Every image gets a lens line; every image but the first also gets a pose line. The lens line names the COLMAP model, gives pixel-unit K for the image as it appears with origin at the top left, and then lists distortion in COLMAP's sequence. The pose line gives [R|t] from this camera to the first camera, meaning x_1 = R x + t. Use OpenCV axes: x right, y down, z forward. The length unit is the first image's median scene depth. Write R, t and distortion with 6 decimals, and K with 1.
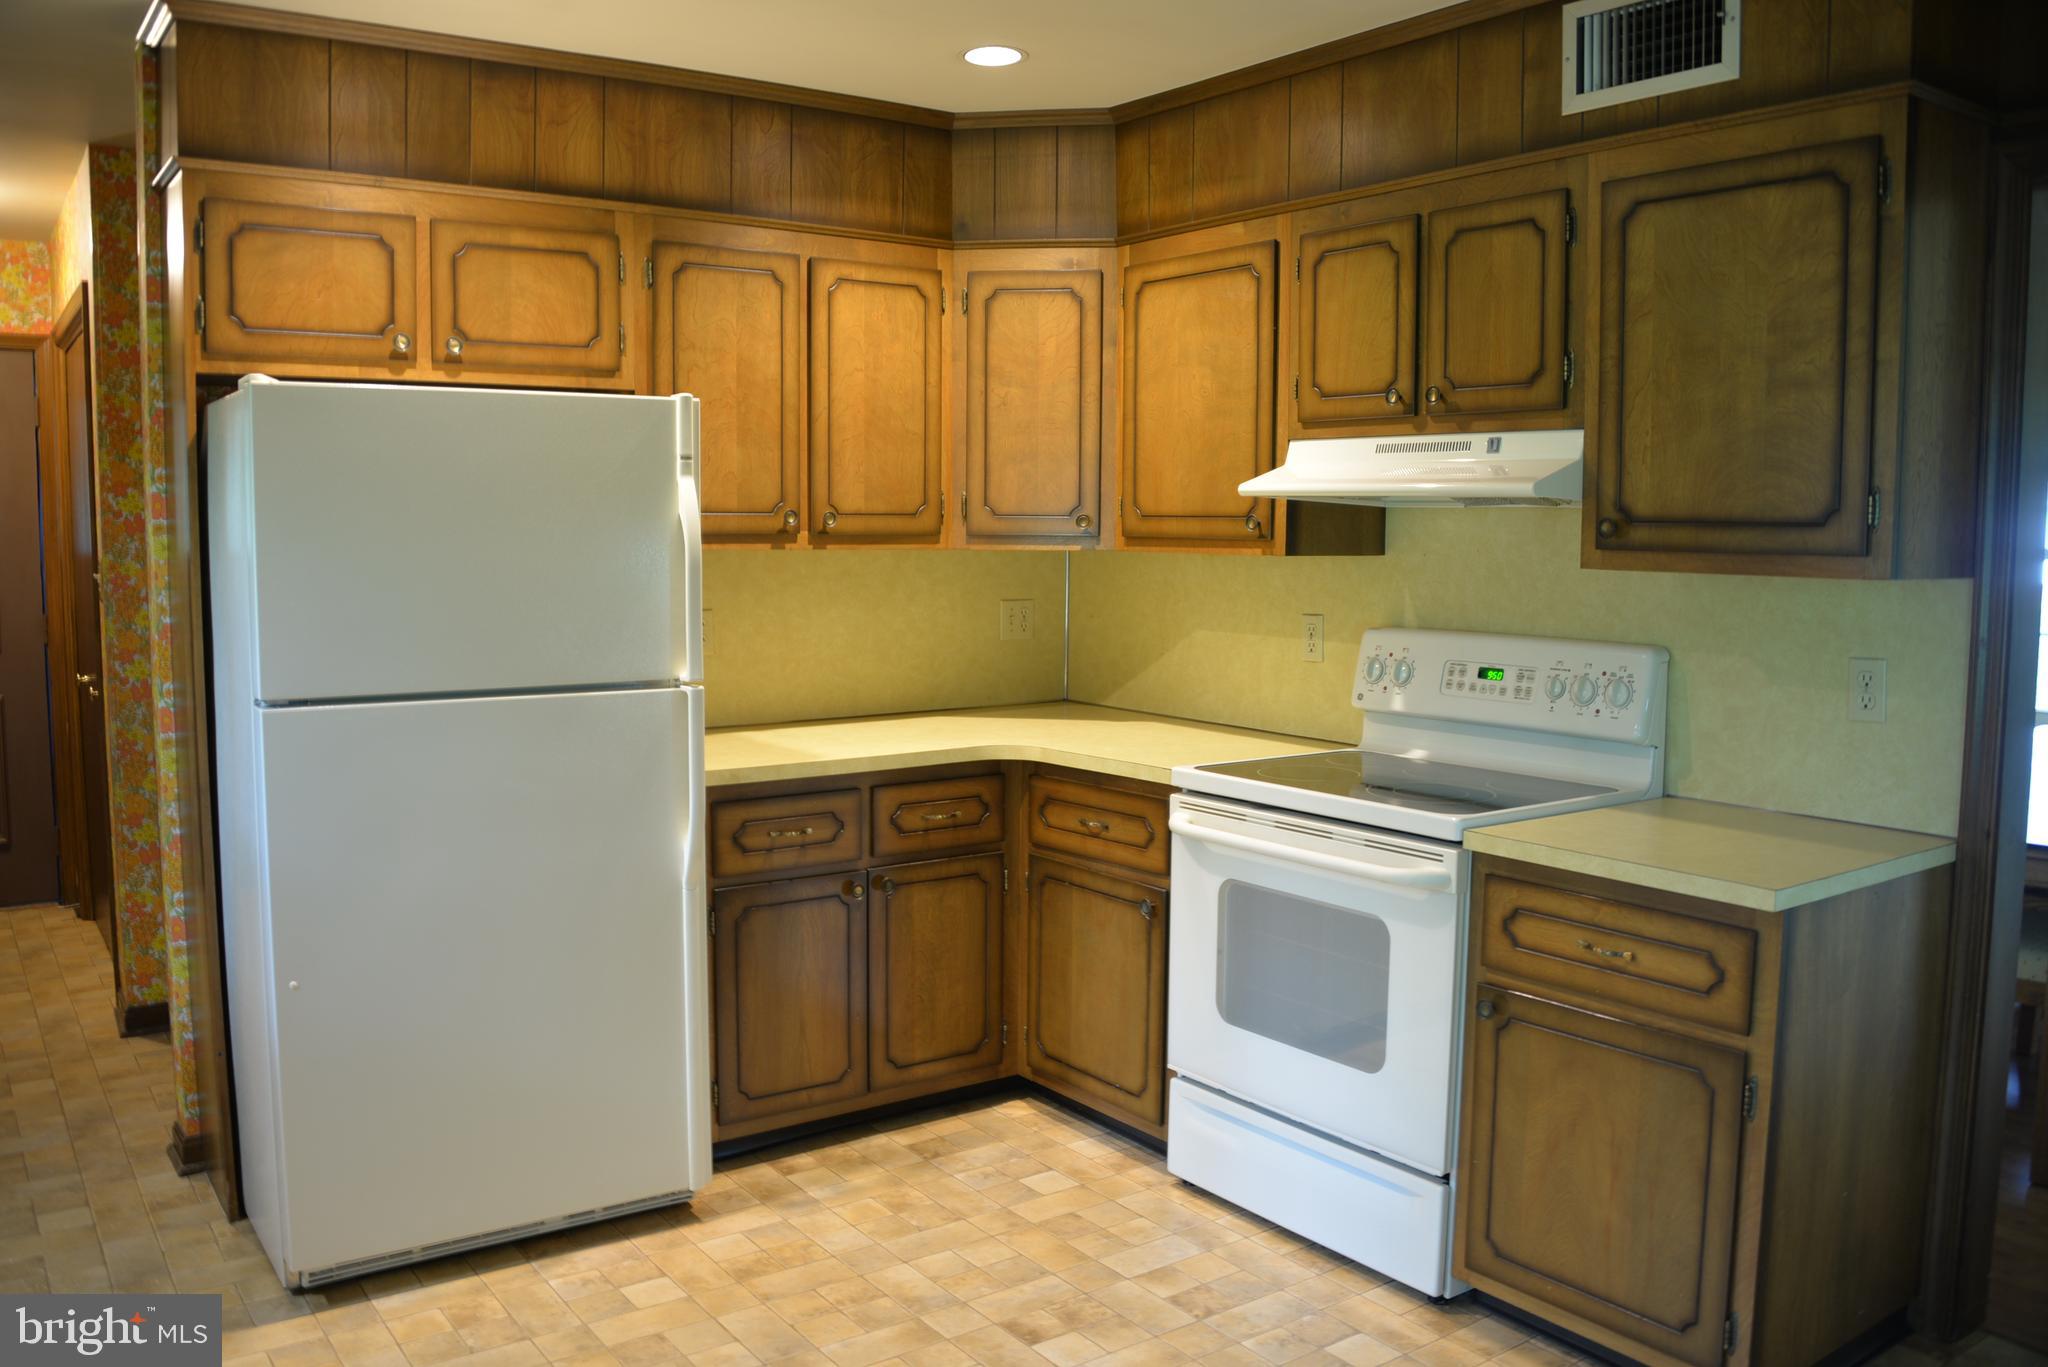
lens RADIAL K [[1644.7, 0, 1024.0], [0, 1644.7, 683.5], [0, 0, 1]] dist [-0.115851, 0.012410]
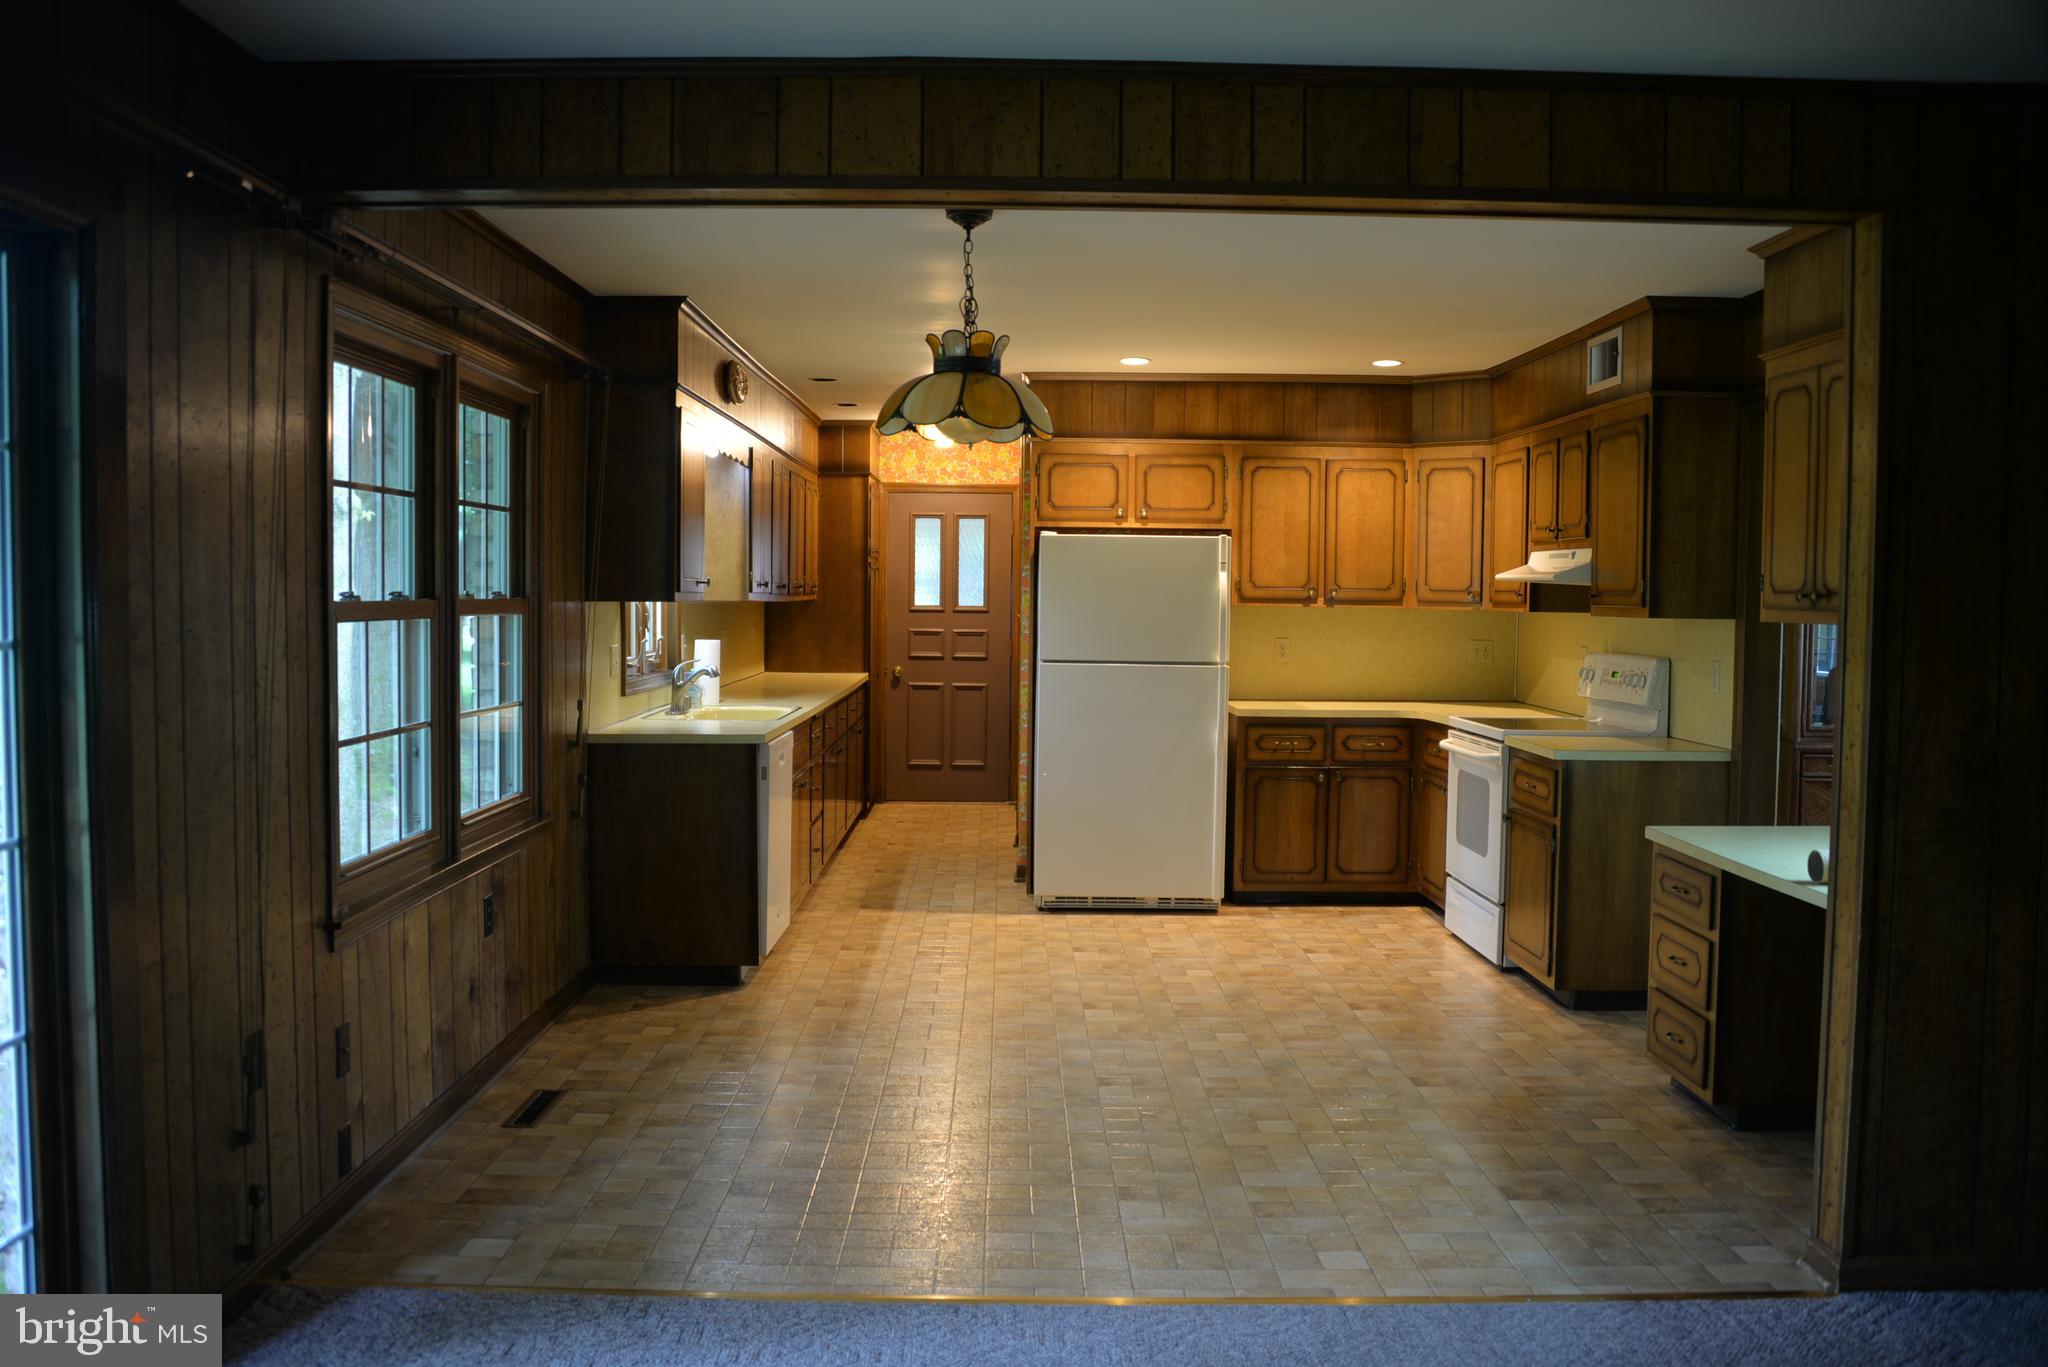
lens RADIAL K [[1644.7, 0, 1024.0], [0, 1644.7, 683.5], [0, 0, 1]] dist [-0.115851, 0.012410]
pose [[0.821810, 0.033370, -0.568784, 0.736066], [-0.059825, 0.997819, -0.027897, 0.090780], [0.566612, 0.056954, 0.822014, -0.857883]]
